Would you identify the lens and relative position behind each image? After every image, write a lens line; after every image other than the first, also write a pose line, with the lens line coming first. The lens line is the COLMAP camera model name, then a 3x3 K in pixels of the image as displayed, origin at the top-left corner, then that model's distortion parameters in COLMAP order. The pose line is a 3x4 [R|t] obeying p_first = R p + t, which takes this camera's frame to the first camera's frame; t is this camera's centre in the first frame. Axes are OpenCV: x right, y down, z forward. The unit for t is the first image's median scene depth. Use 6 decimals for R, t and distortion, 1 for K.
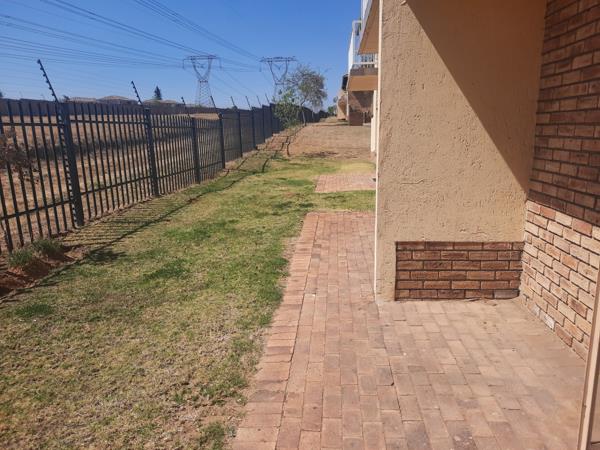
lens RADIAL K [[436.2, 0, 302.3], [0, 436.2, 228.5], [0, 0, 1]] dist [0.029318, -0.008889]
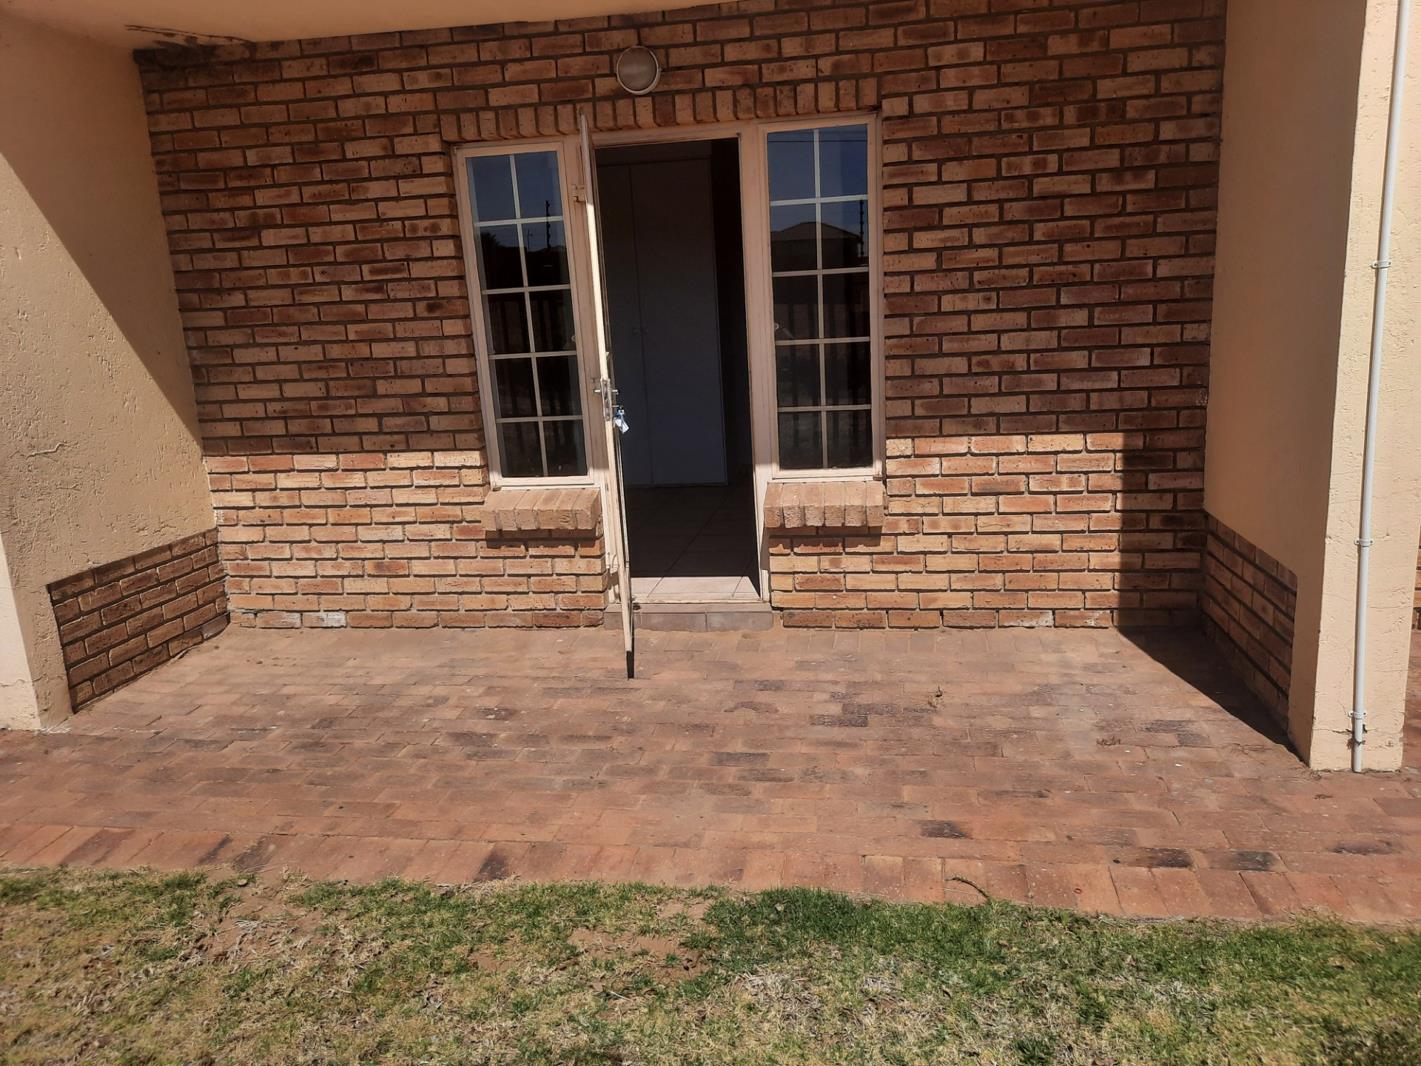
lens RADIAL K [[1033.0, 0, 715.1], [0, 1033.0, 530.9], [0, 0, 1]] dist [0.029318, -0.008889]
pose [[0.089642, -0.196284, 0.976441, -0.780061], [0.267282, 0.949166, 0.166264, -0.017896], [-0.959440, 0.246081, 0.137548, 0.171754]]
